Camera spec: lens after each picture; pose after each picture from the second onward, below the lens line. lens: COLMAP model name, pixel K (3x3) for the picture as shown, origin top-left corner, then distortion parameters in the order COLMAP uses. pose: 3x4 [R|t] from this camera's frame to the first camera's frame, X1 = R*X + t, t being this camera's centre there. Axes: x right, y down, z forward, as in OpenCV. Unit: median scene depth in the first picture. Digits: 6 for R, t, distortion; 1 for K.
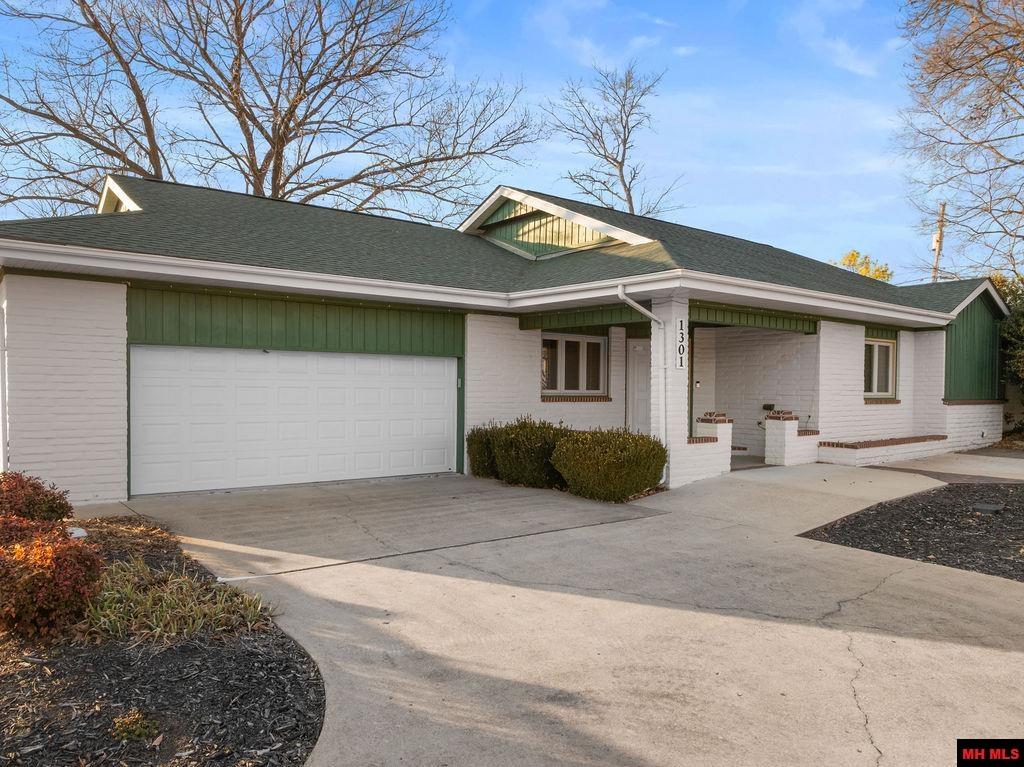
lens RADIAL K [[728.9, 0, 520.5], [0, 728.9, 417.7], [0, 0, 1]] dist [-0.043222, 0.016669]
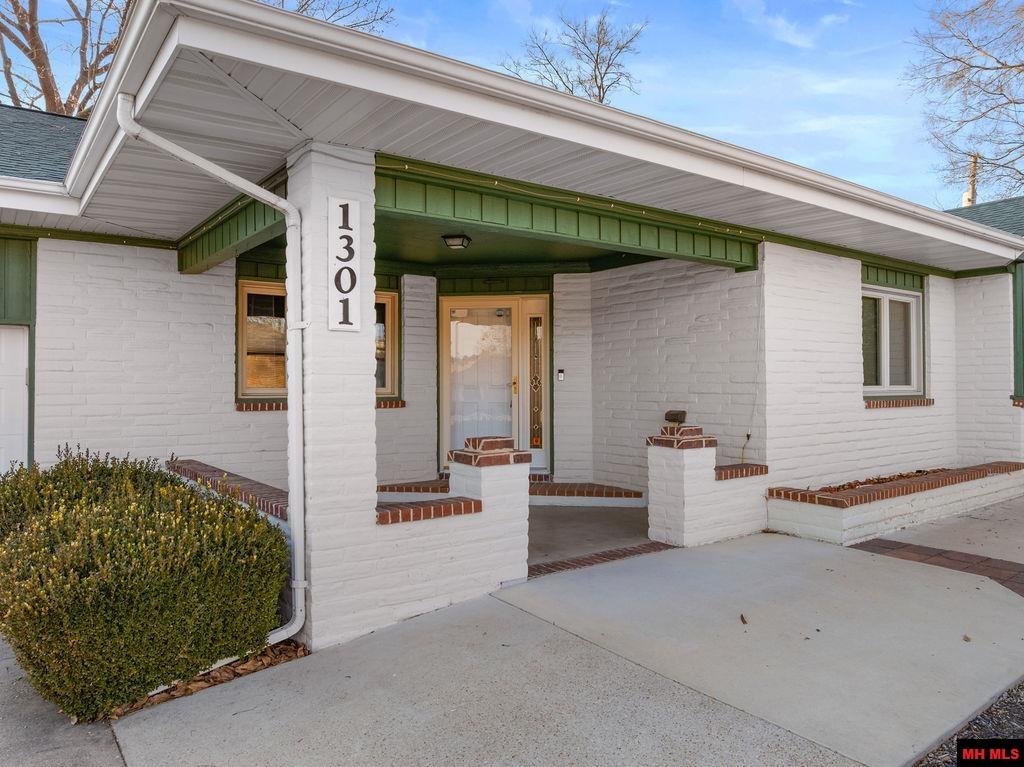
lens RADIAL K [[728.9, 0, 511.7], [0, 728.9, 383.1], [0, 0, 1]] dist [-0.043222, 0.016669]
pose [[0.999189, -0.009843, -0.039035, 0.245134], [0.008152, 0.999030, -0.043265, -0.016838], [0.039423, 0.042912, 0.998301, 0.473957]]
